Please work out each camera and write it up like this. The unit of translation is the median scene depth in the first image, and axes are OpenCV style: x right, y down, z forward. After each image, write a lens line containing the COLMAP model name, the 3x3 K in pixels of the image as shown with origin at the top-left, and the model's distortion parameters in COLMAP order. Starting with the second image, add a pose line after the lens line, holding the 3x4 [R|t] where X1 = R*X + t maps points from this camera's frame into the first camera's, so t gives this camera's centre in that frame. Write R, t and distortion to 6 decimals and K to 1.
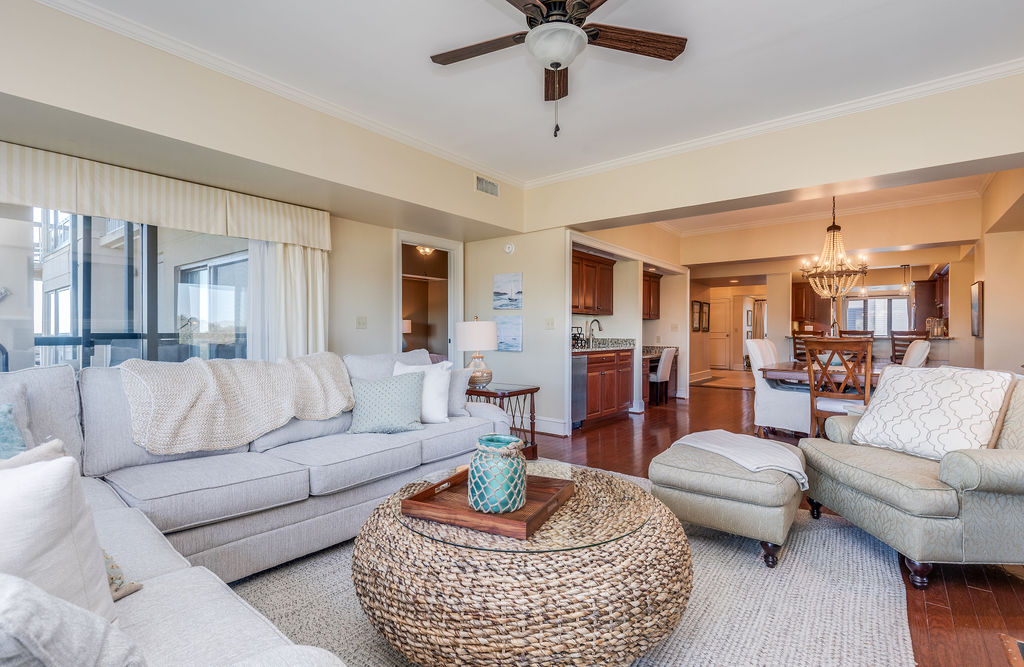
lens RADIAL K [[479.5, 0, 512.0], [0, 479.5, 333.5], [0, 0, 1]] dist [0.000326, 0.000061]
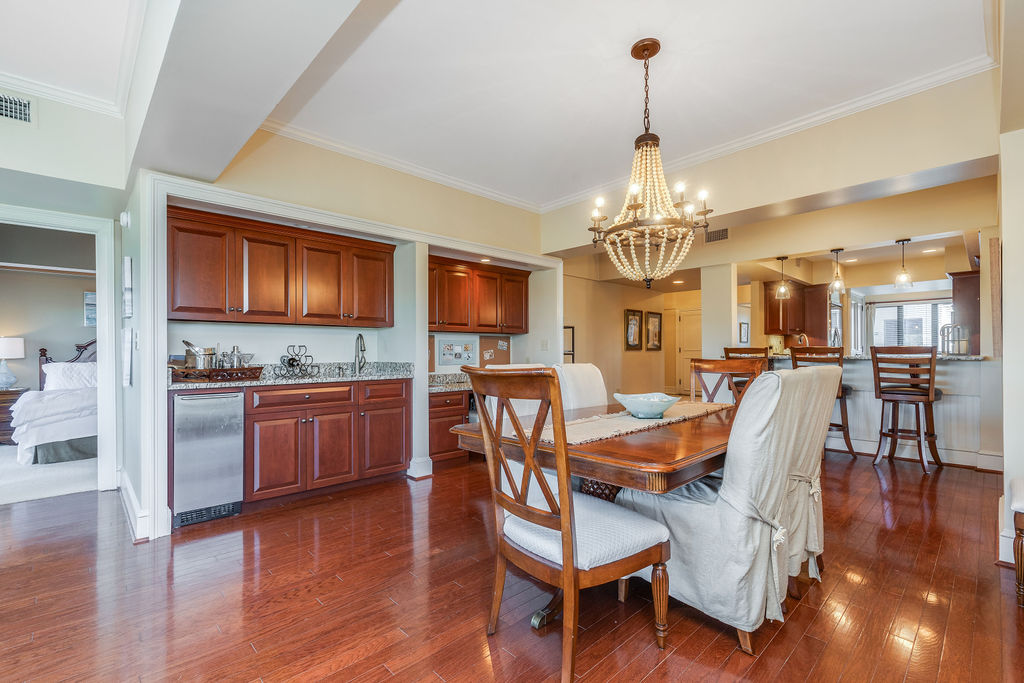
lens RADIAL K [[460.7, 0, 513.2], [0, 460.7, 362.8], [0, 0, 1]] dist [-0.000954, 0.000233]
pose [[0.989335, -0.005883, -0.145536, 0.475972], [0.008798, 0.999773, 0.019394, -0.000437], [0.145389, -0.020468, 0.989163, 0.400507]]
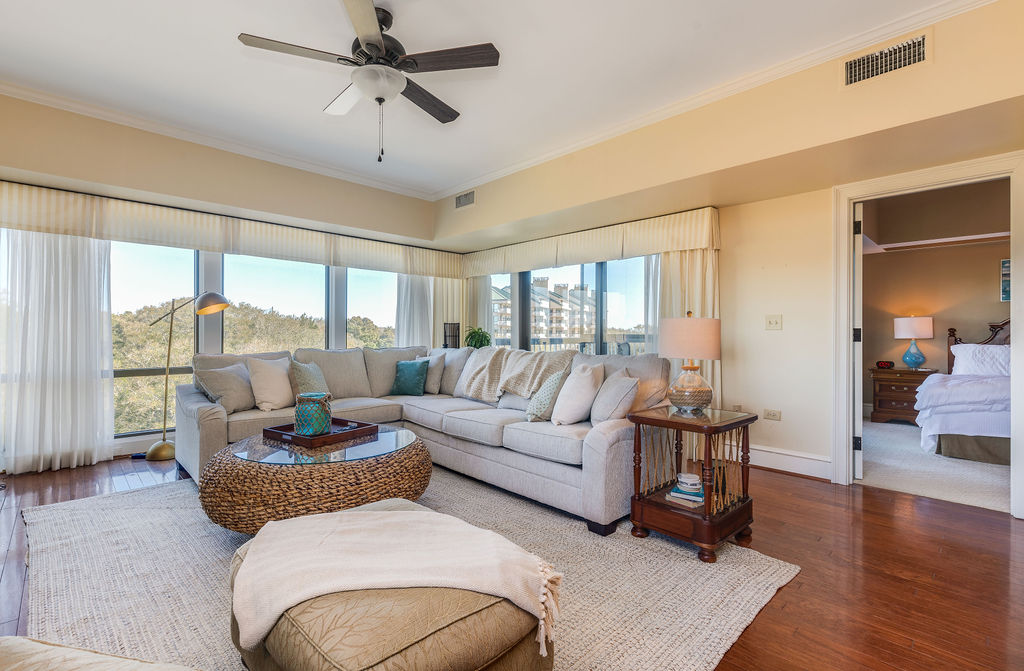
lens RADIAL K [[461.7, 0, 509.4], [0, 461.7, 322.5], [0, 0, 1]] dist [0.000392, 0.000039]
pose [[-0.148102, -0.028566, -0.988559, 0.378334], [-0.011688, 0.999563, -0.027133, 0.002604], [0.988903, 0.007536, -0.148371, 0.491069]]
